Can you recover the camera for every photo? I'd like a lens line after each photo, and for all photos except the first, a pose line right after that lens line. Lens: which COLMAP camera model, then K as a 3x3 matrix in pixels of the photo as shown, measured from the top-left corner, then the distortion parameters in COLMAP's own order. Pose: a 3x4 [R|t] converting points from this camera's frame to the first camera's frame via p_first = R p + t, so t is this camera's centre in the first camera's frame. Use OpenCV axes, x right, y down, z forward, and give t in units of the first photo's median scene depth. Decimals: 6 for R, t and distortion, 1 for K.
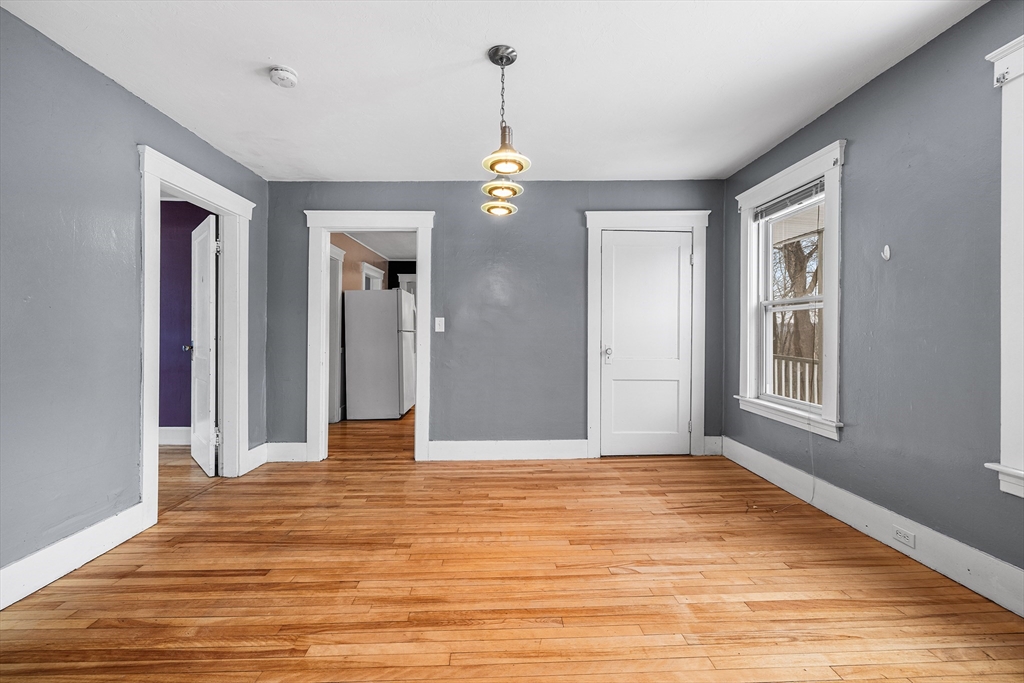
lens RADIAL K [[426.5, 0, 506.9], [0, 426.5, 334.6], [0, 0, 1]] dist [0.001148, -0.000311]
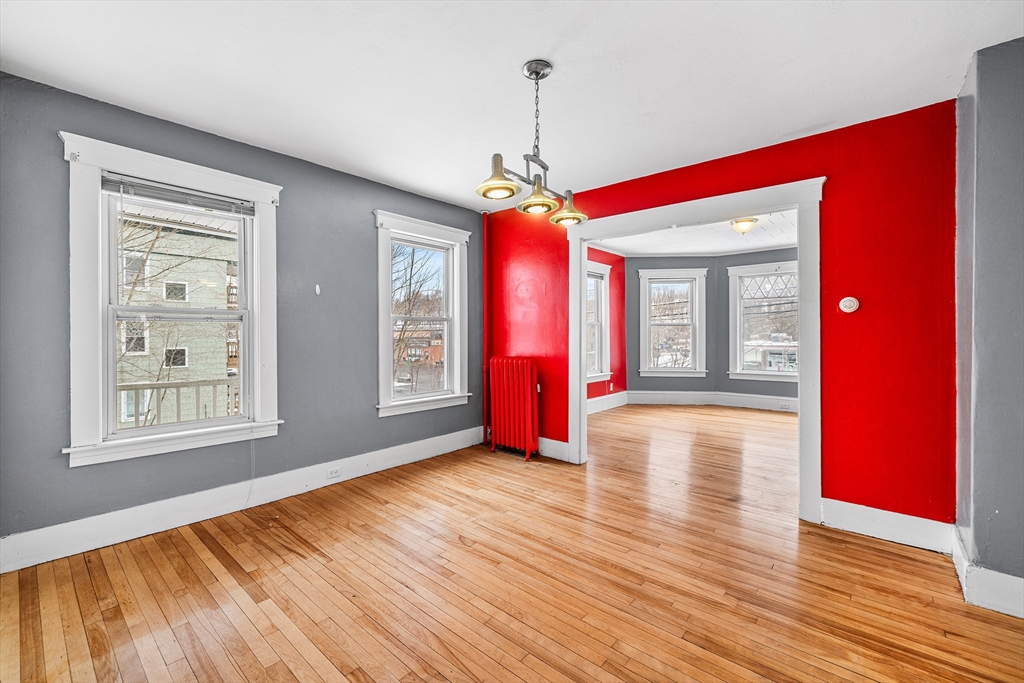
lens RADIAL K [[426.5, 0, 507.5], [0, 426.5, 337.9], [0, 0, 1]] dist [0.001148, -0.000311]
pose [[-0.728384, -0.005944, 0.685143, -0.546562], [0.003281, 0.999921, 0.012162, -0.039506], [-0.685161, 0.011106, -0.728307, 1.505698]]
